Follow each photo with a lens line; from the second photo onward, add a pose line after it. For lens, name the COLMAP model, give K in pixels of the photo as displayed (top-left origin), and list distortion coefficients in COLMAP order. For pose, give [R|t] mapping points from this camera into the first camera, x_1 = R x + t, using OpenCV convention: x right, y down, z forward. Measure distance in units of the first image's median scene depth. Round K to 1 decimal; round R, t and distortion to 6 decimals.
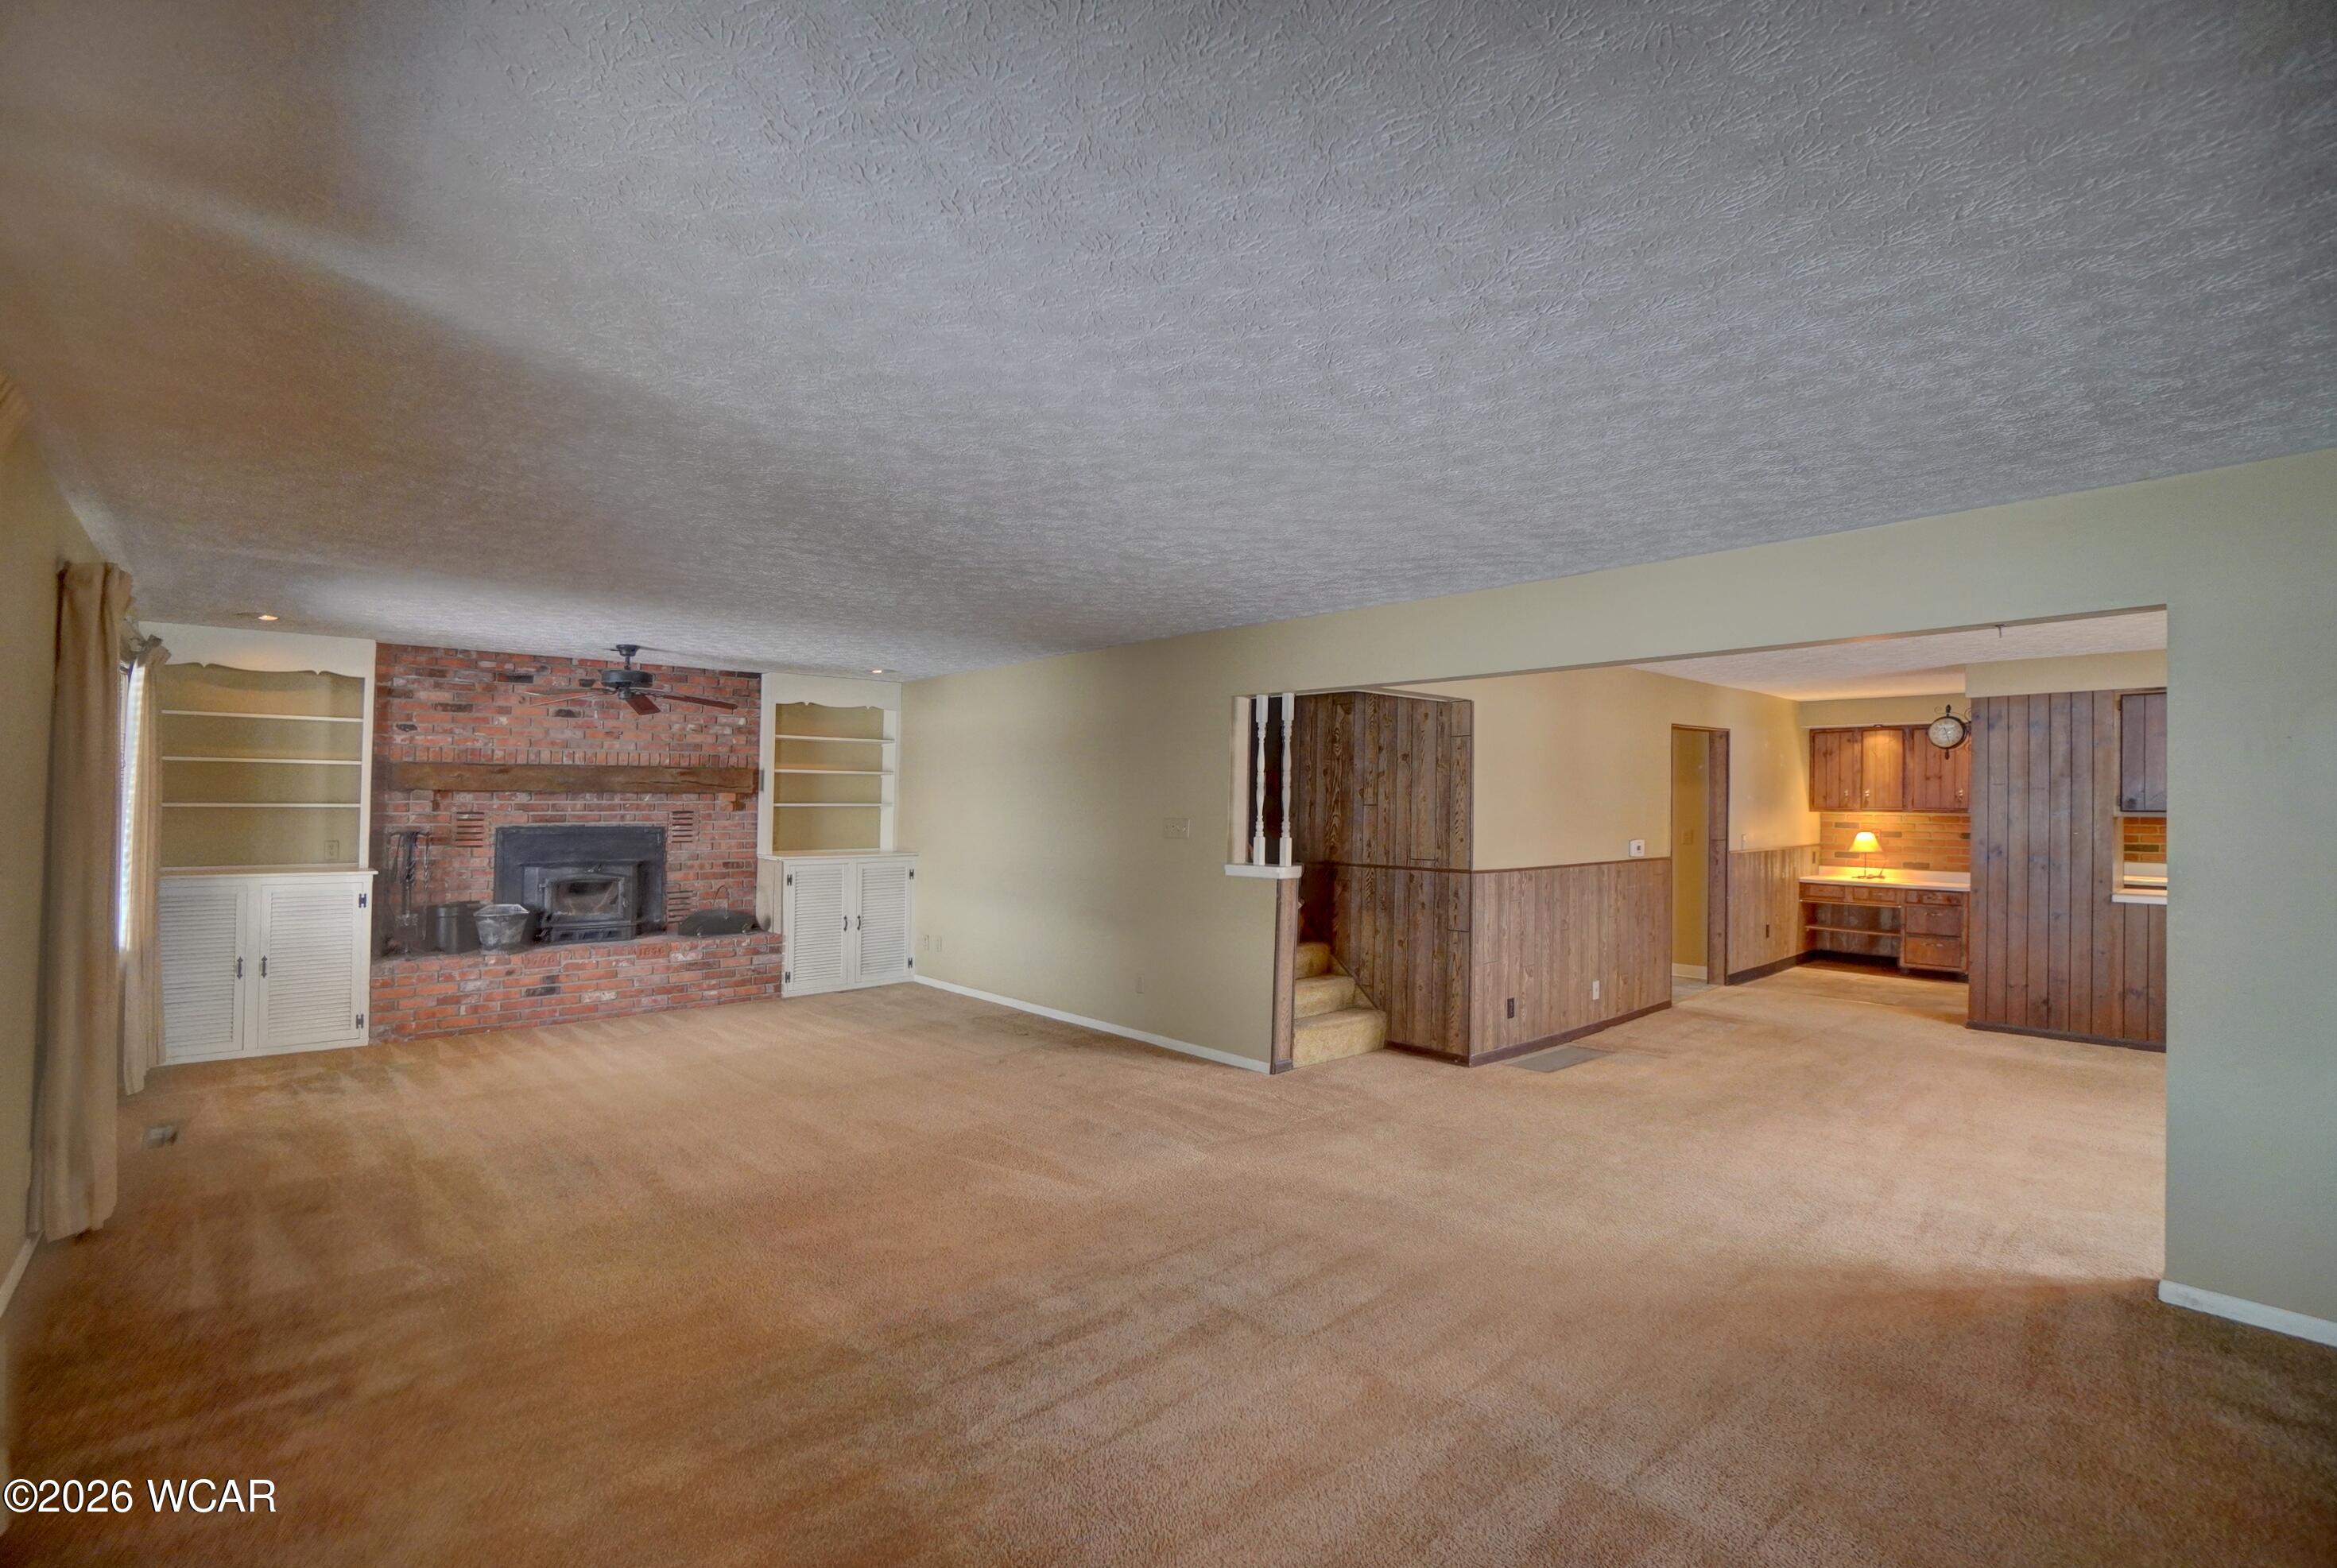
lens RADIAL K [[1016.9, 0, 1161.5], [0, 1016.9, 807.3], [0, 0, 1]] dist [-0.034552, 0.000254]
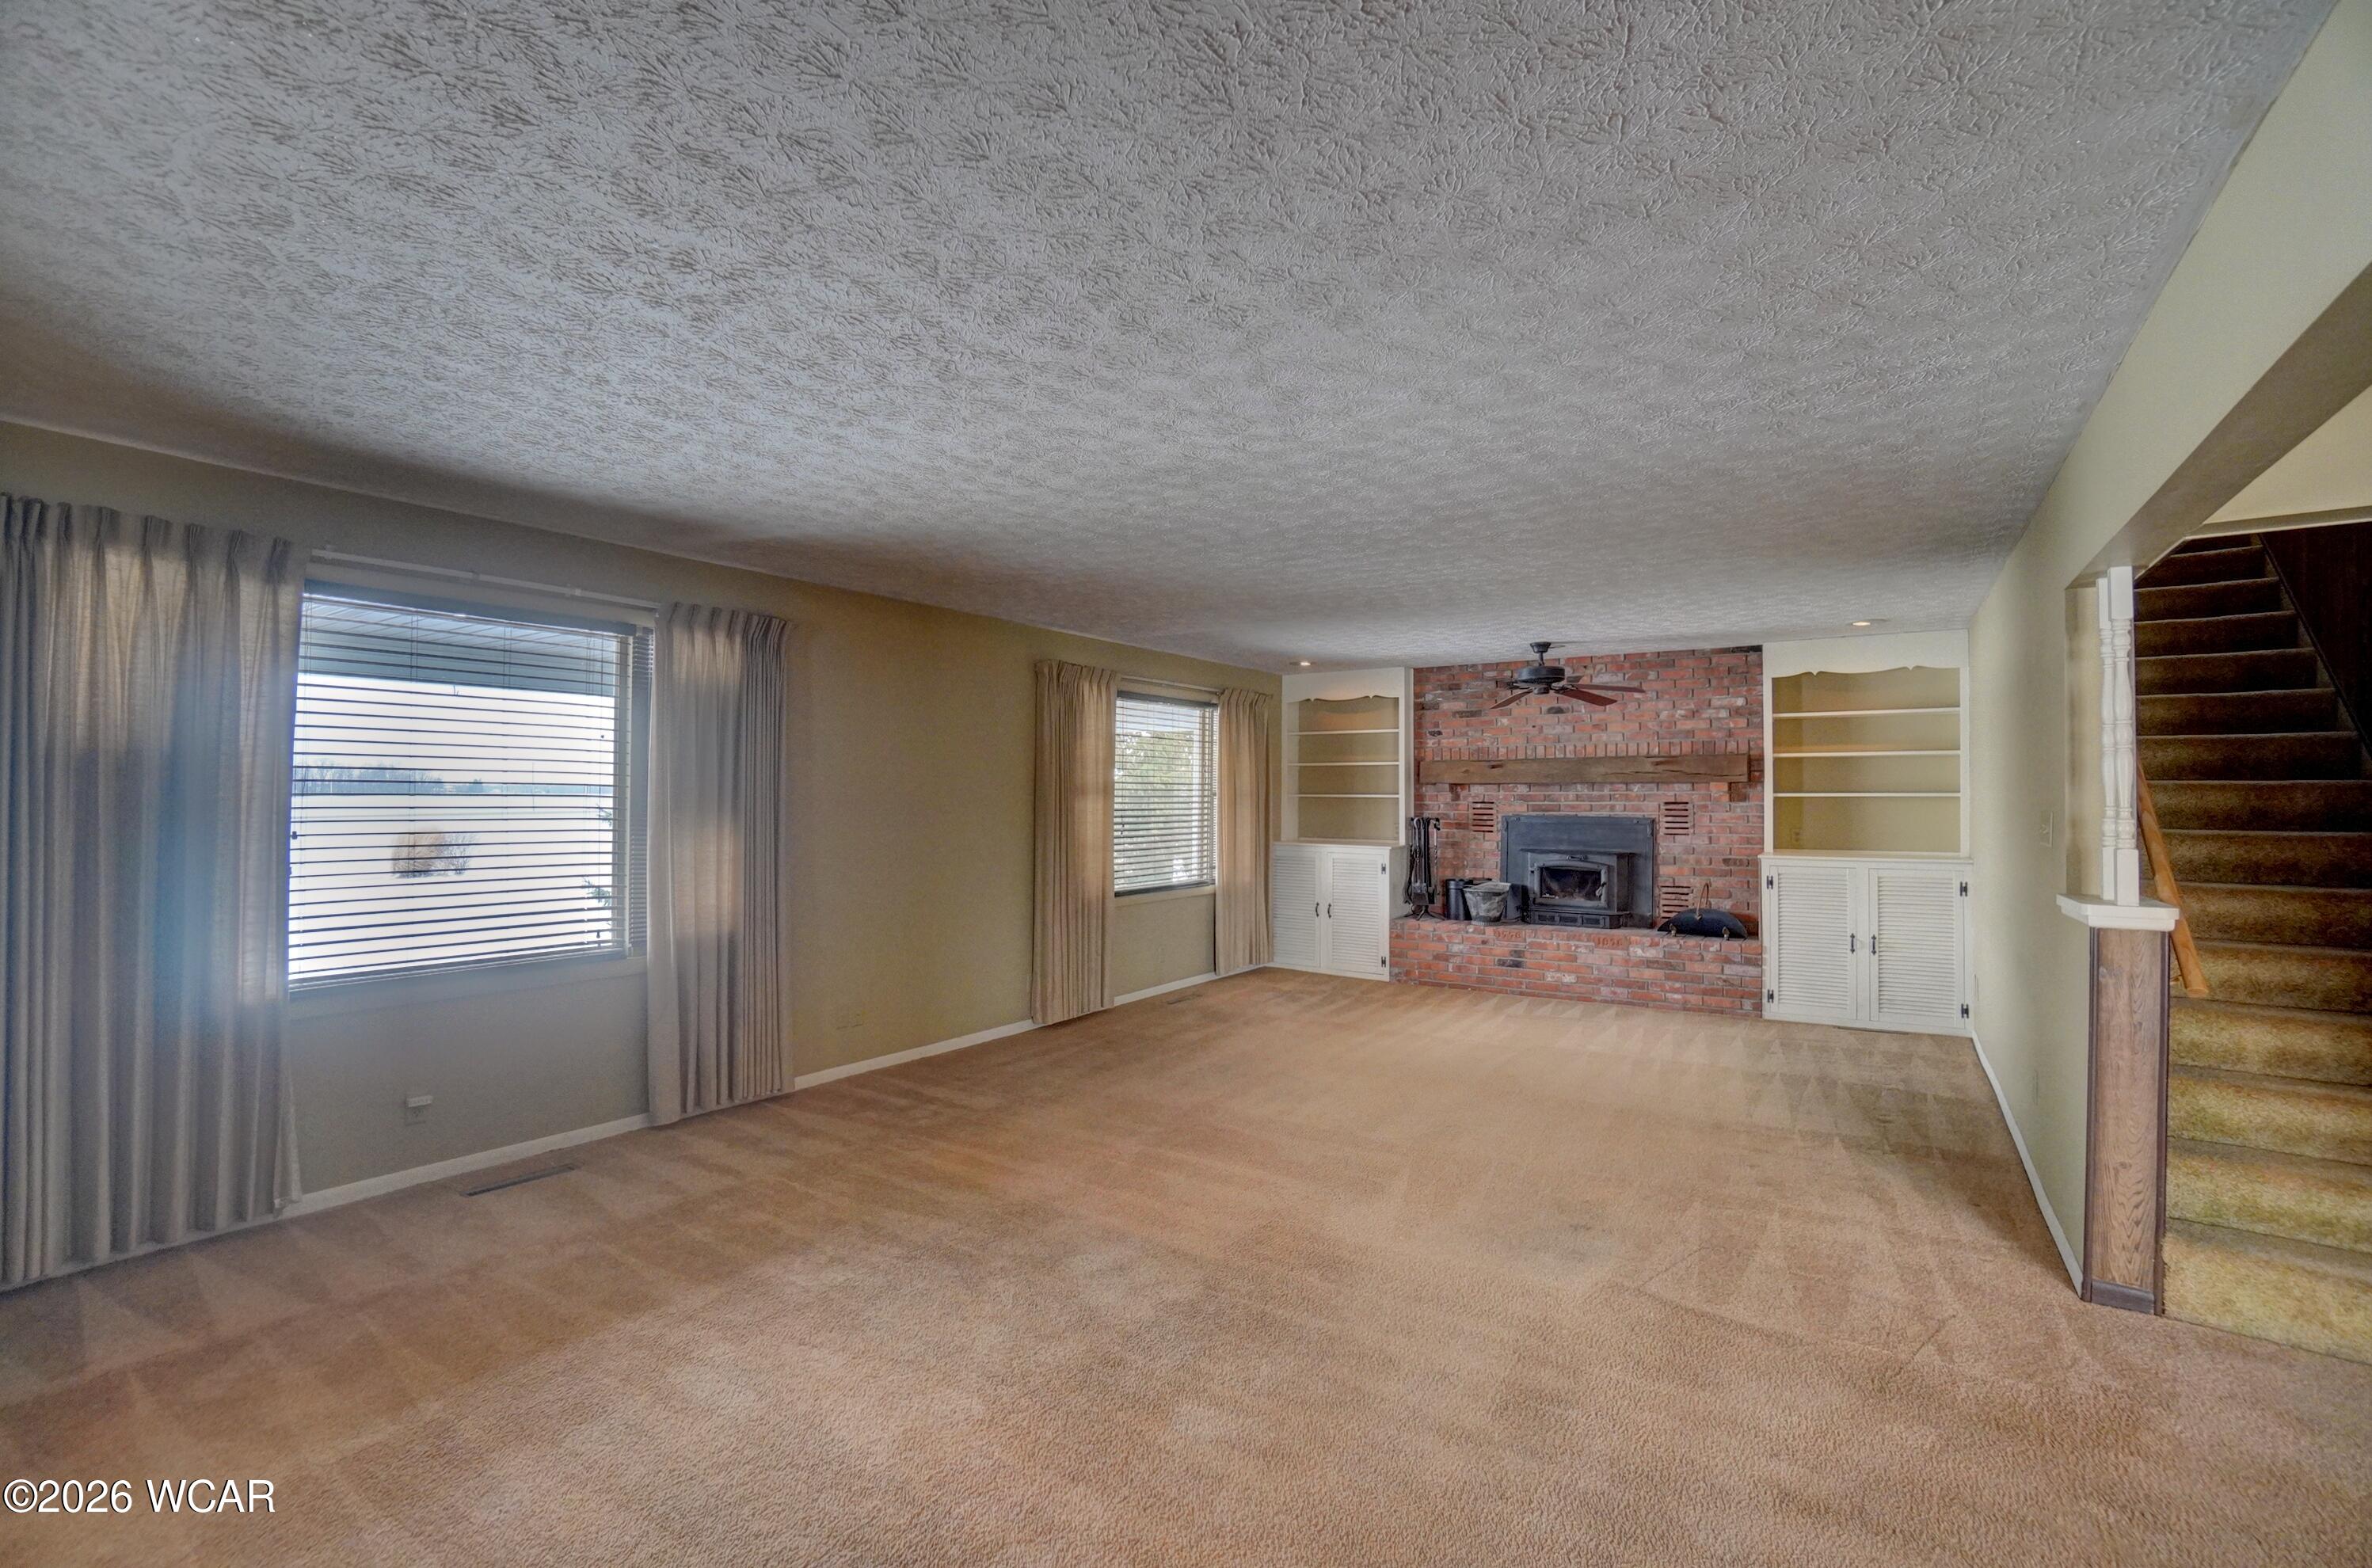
lens RADIAL K [[1051.5, 0, 1154.9], [0, 1051.5, 787.0], [0, 0, 1]] dist [-0.063876, 0.025314]
pose [[0.257422, -0.011170, -0.966235, 0.373515], [-0.002654, 0.999921, -0.012266, 0.003244], [0.966296, 0.005722, 0.257372, 0.298167]]
